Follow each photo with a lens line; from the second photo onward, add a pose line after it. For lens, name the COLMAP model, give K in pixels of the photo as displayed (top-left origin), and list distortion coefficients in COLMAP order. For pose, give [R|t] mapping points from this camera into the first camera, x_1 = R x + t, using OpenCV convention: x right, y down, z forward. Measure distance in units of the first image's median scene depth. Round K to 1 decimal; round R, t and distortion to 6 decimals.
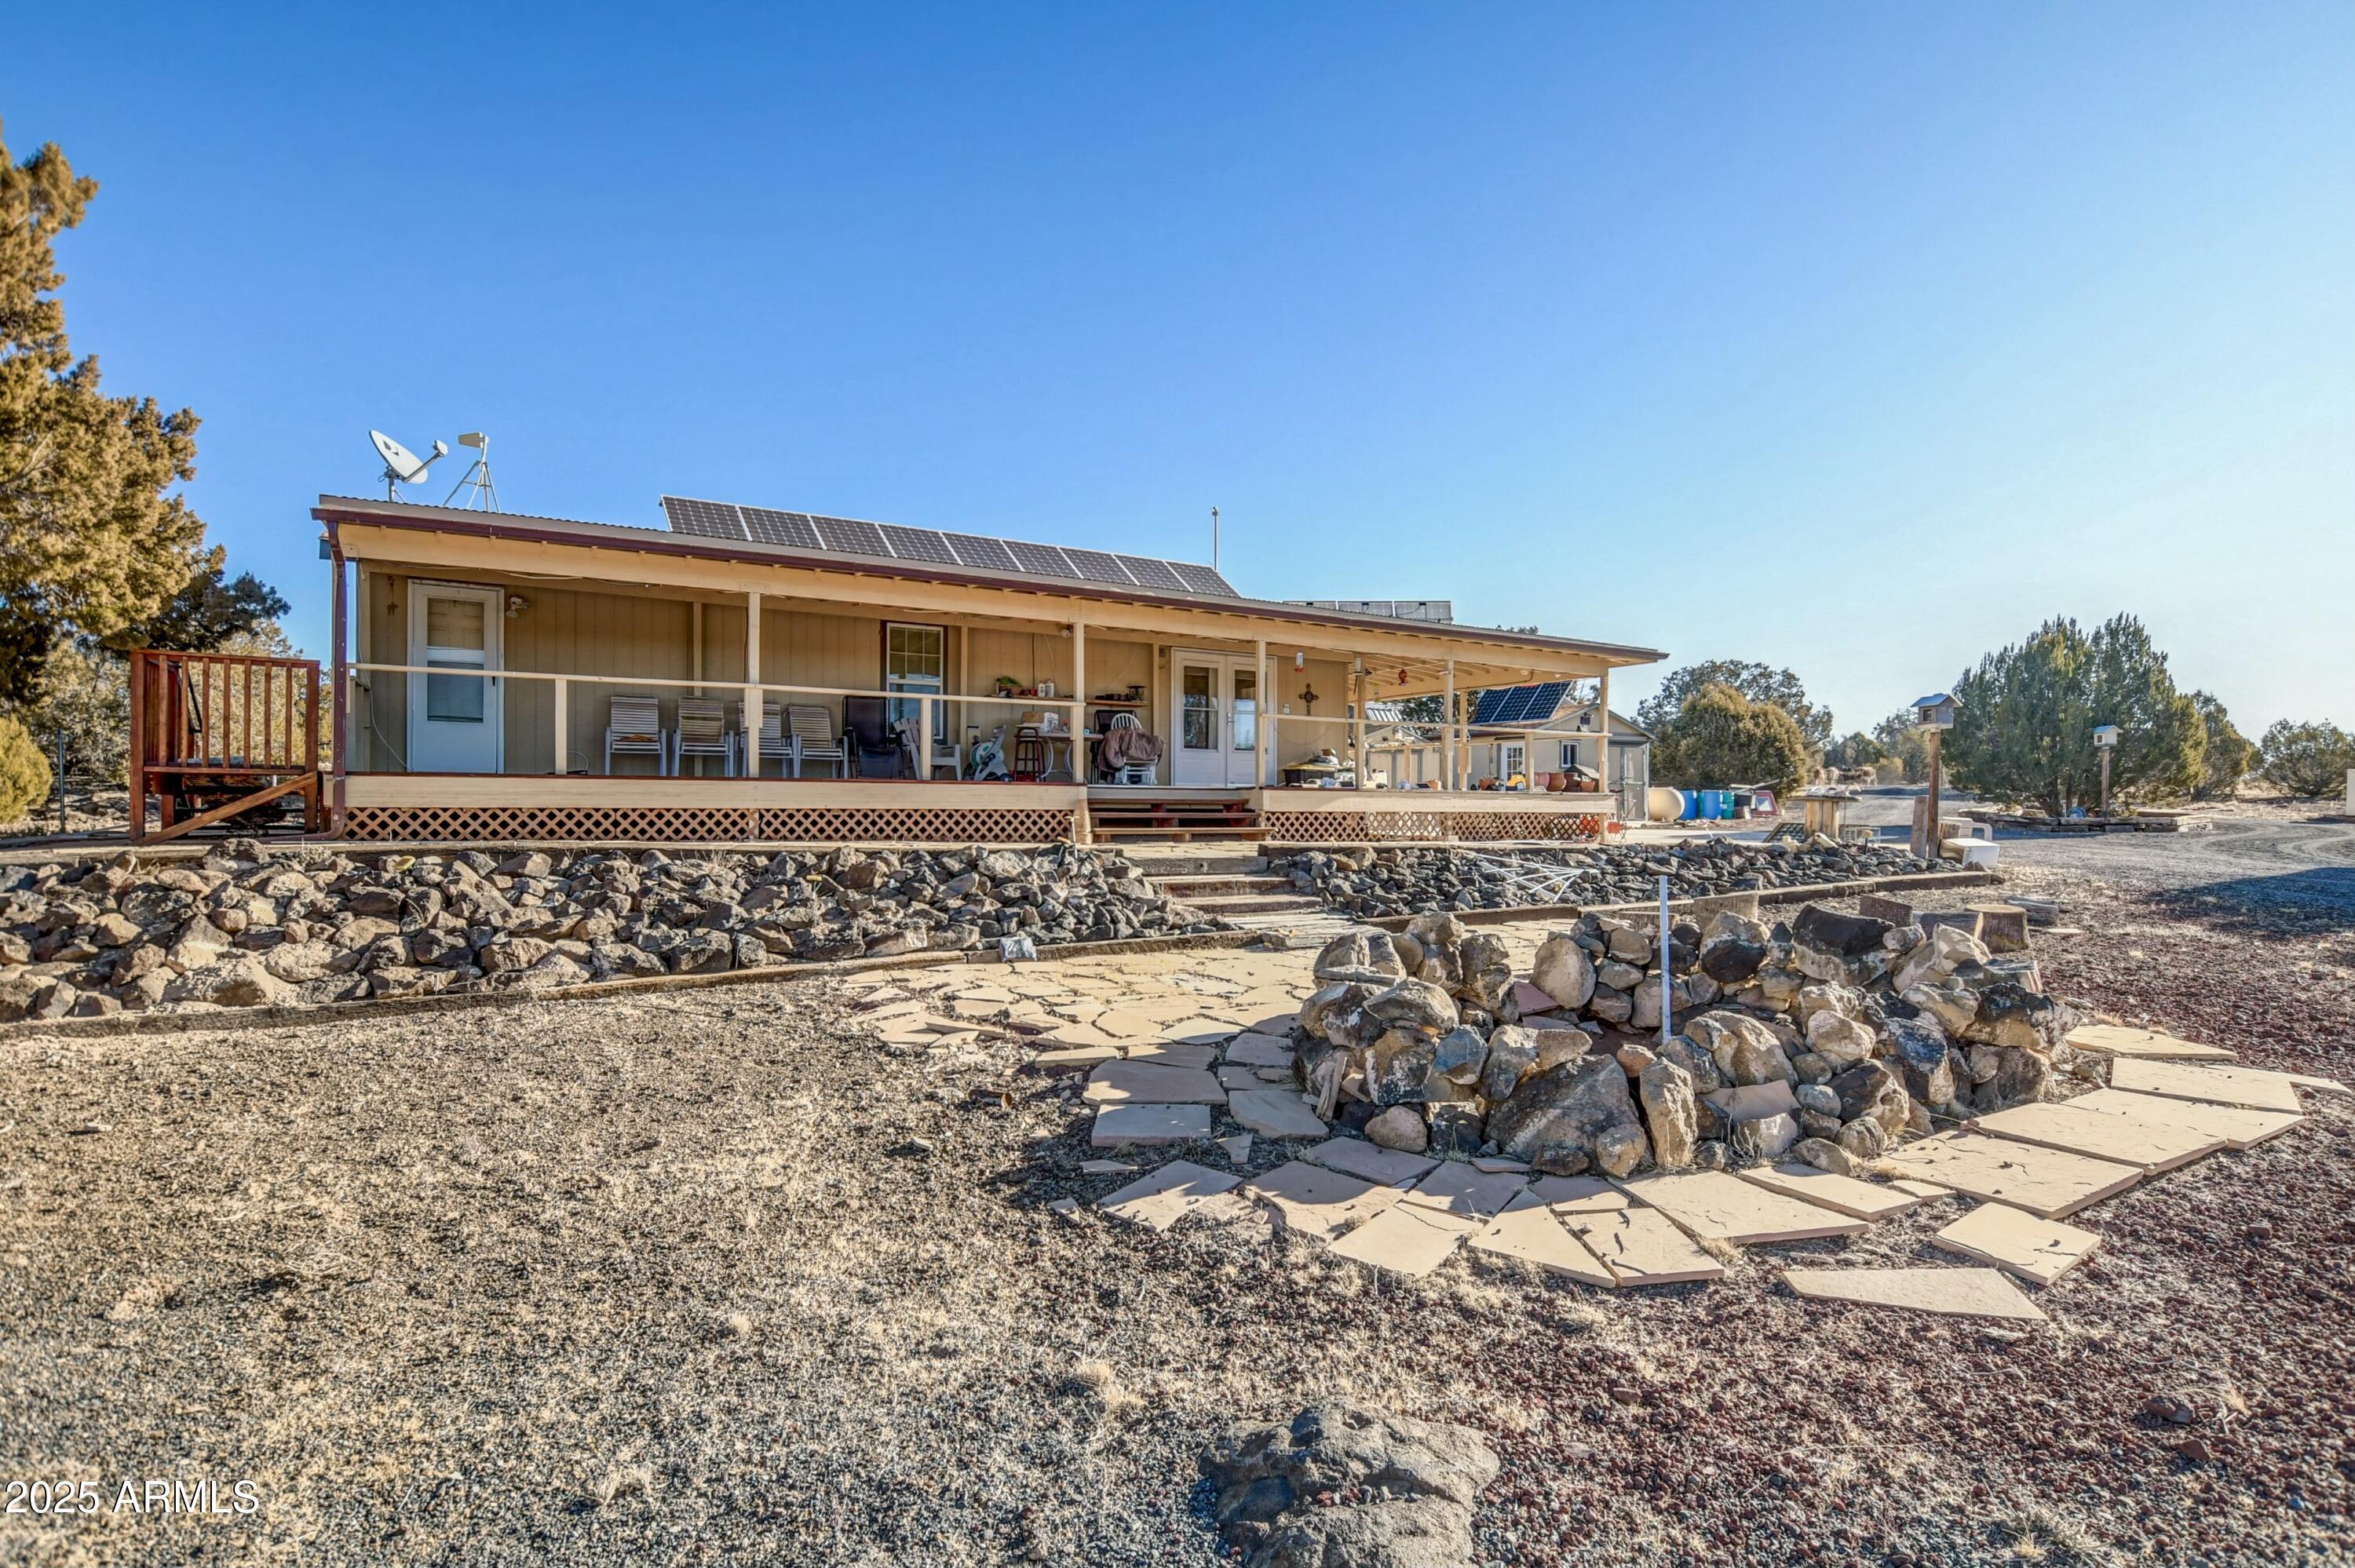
lens RADIAL K [[1175.8, 0, 1177.5], [0, 1175.8, 784.0], [0, 0, 1]] dist [-0.028951, 0.000097]
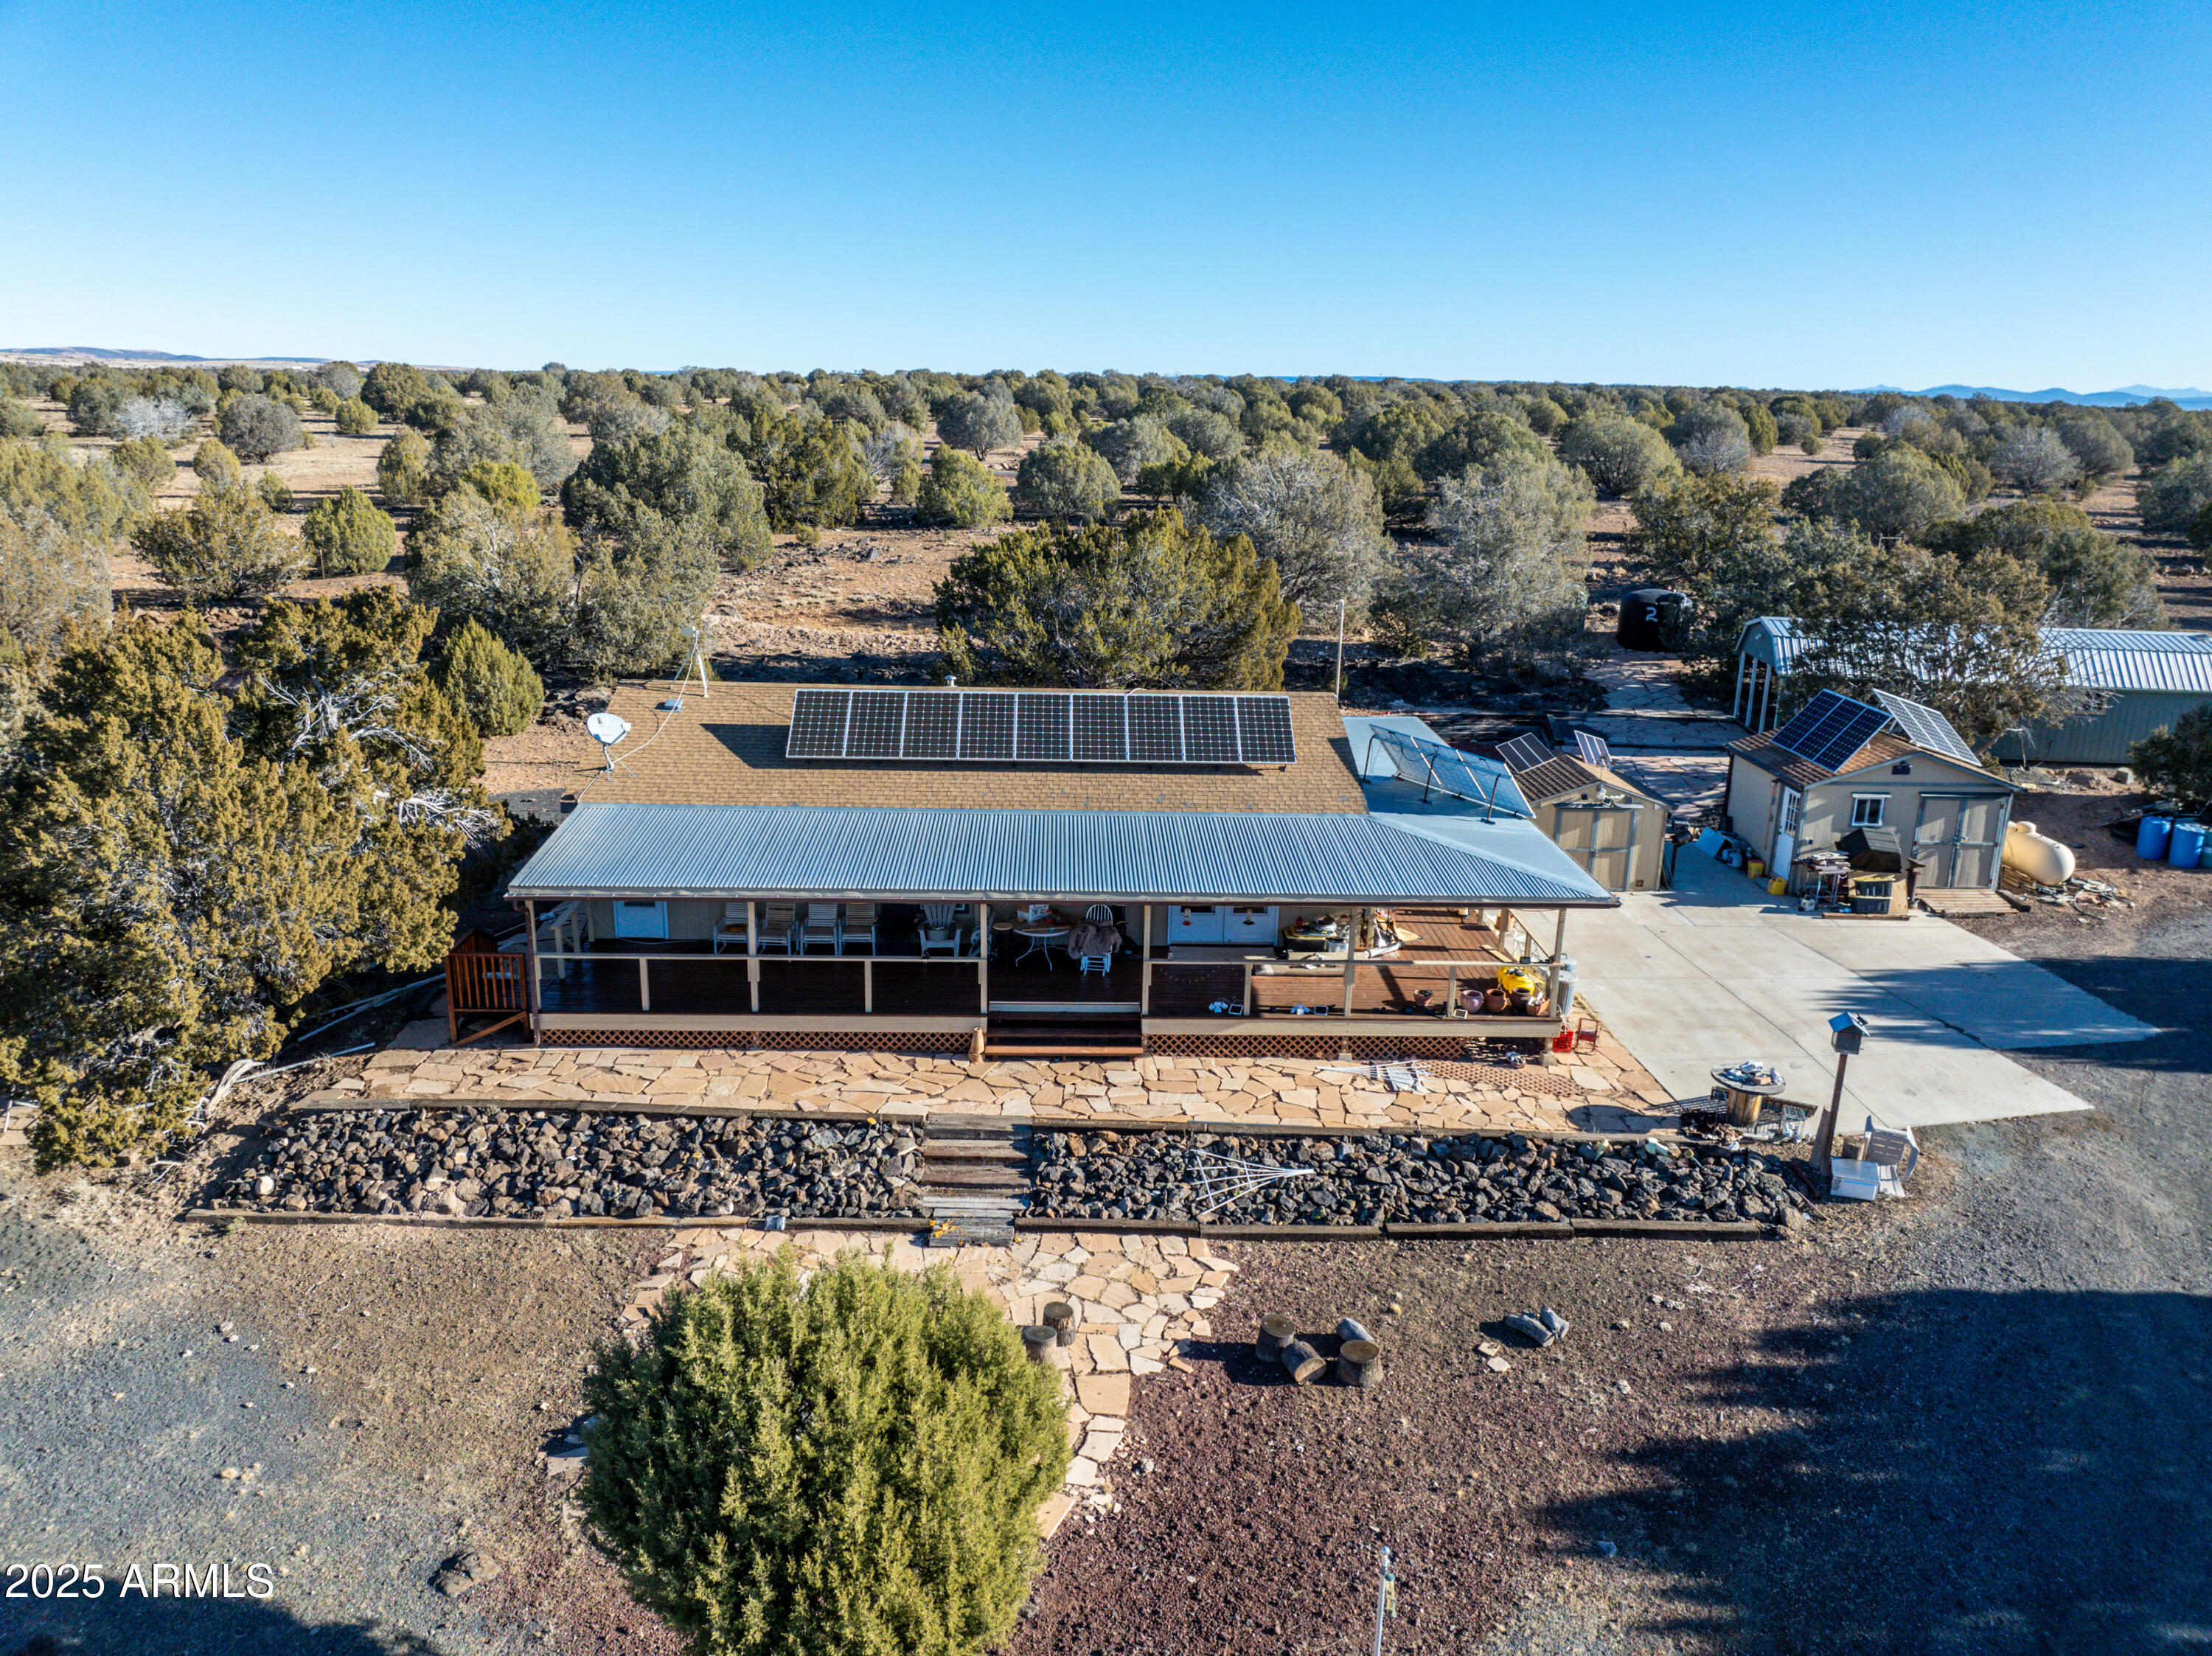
lens RADIAL K [[1525.9, 0, 1106.0], [0, 1525.9, 828.0], [0, 0, 1]] dist [-0.027236, 0.000857]
pose [[0.870894, 0.155535, -0.466210, 1.698744], [-0.016633, 0.957387, 0.288328, -1.464445], [0.491189, -0.243349, 0.836370, -0.770591]]
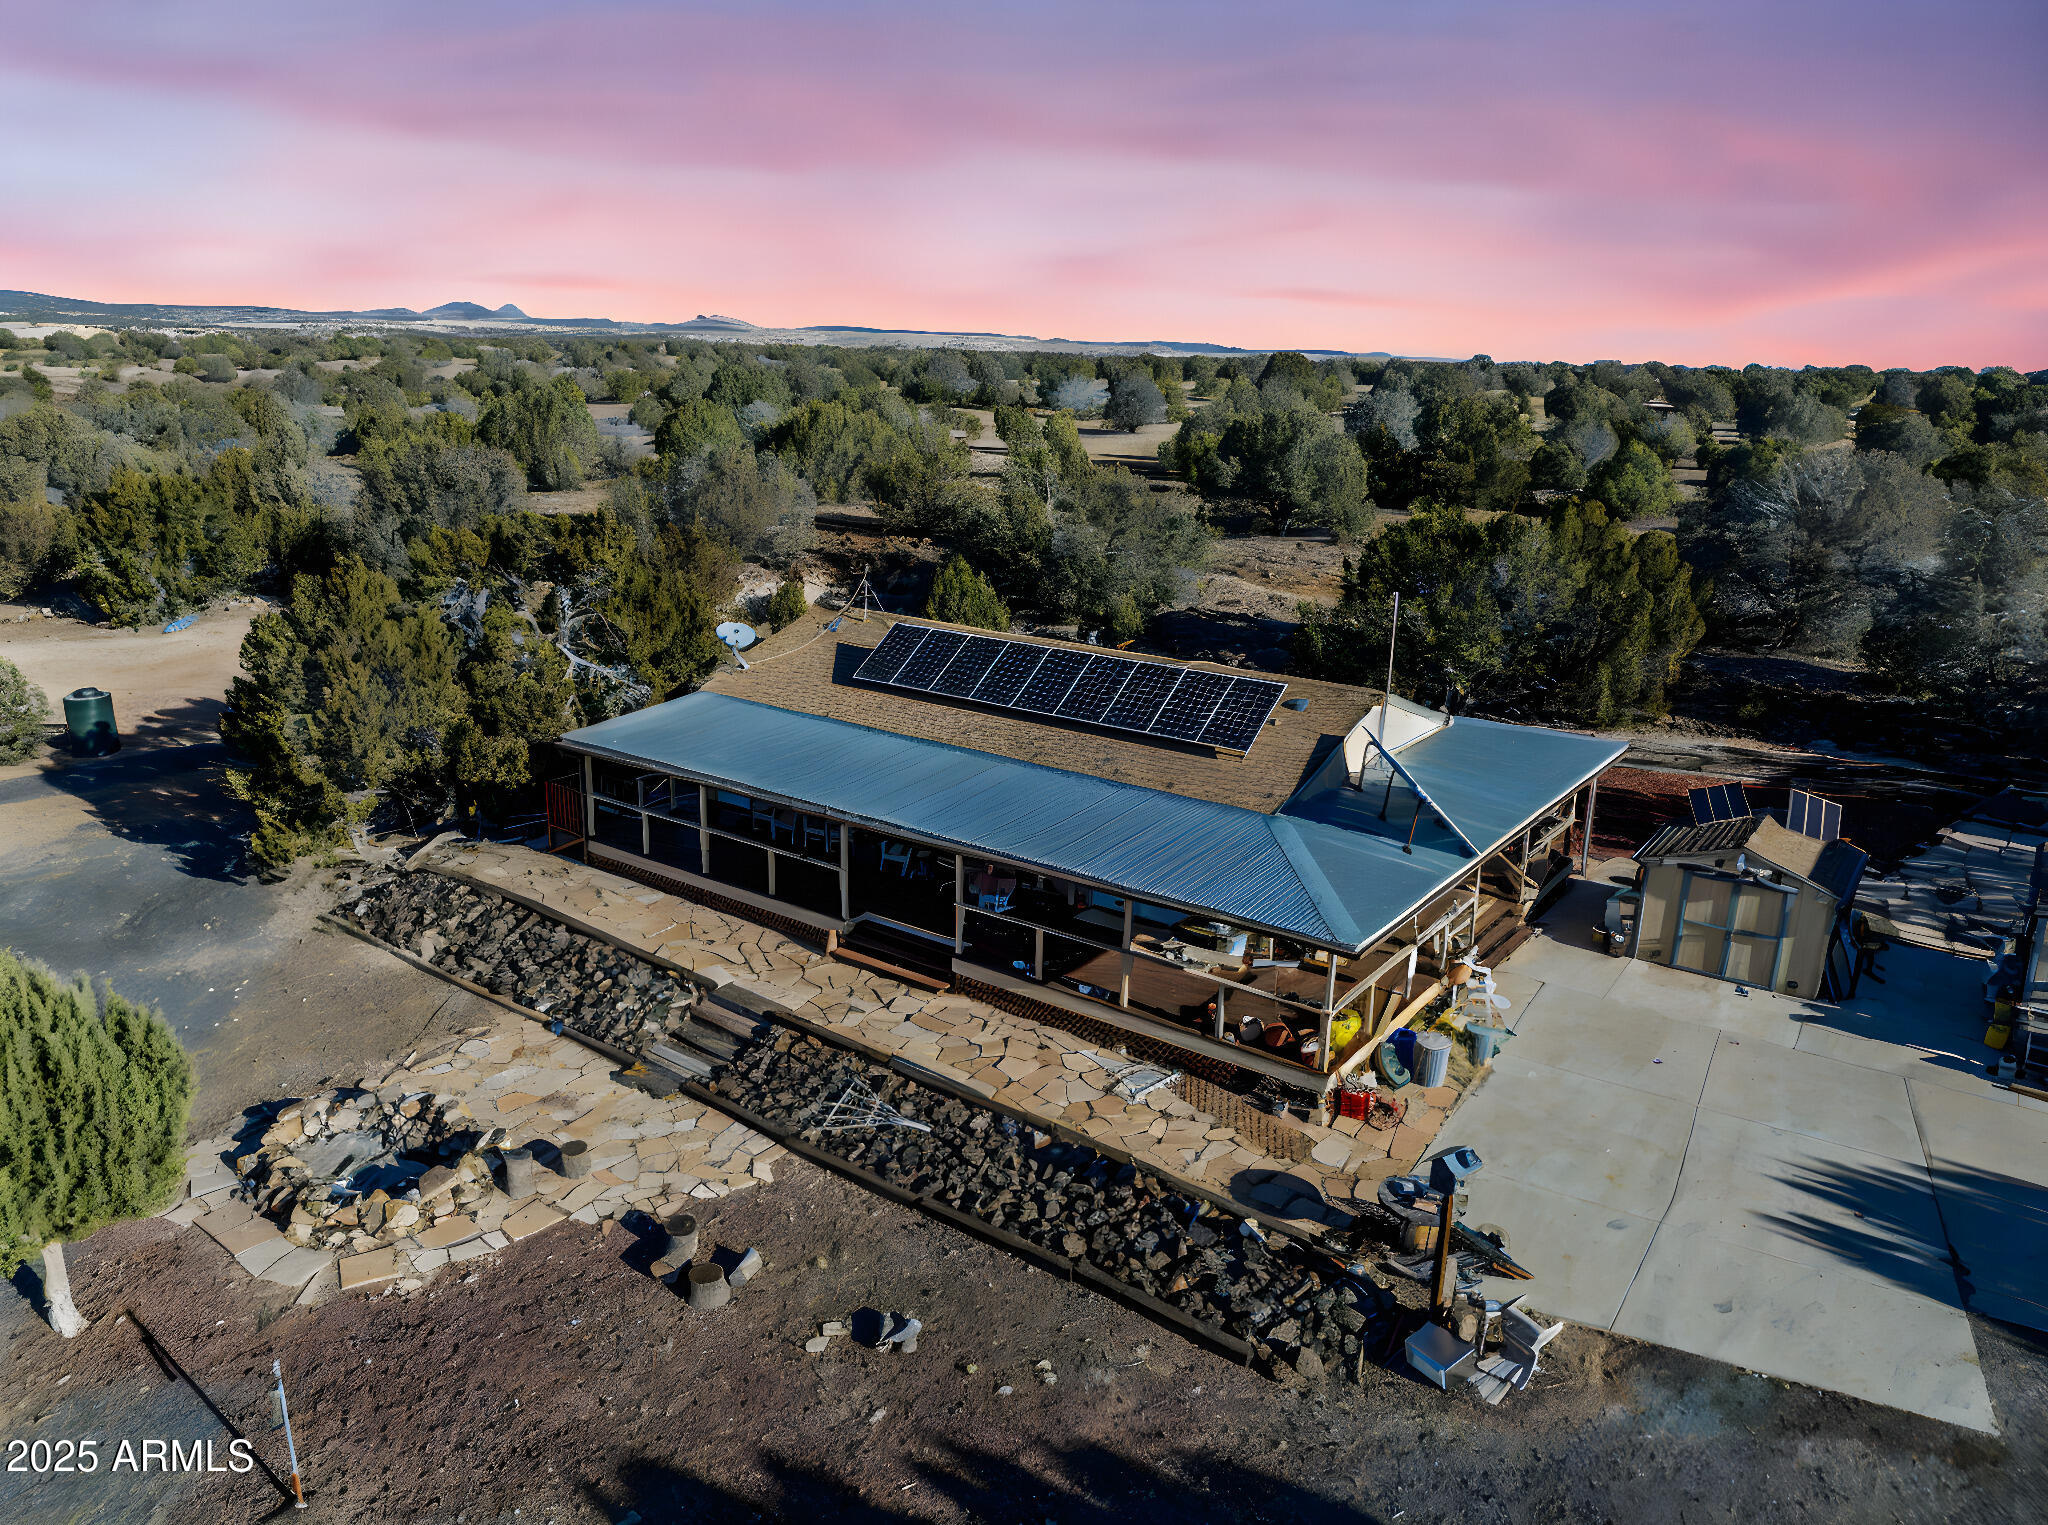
lens RADIAL K [[1412.8, 0, 1024.0], [0, 1412.8, 762.5], [0, 0, 1]] dist [-0.027236, 0.000857]
pose [[0.391502, 0.262385, -0.881975, 3.191783], [-0.007098, 0.959316, 0.282244, -1.449010], [0.920150, -0.104239, 0.377437, 1.064551]]
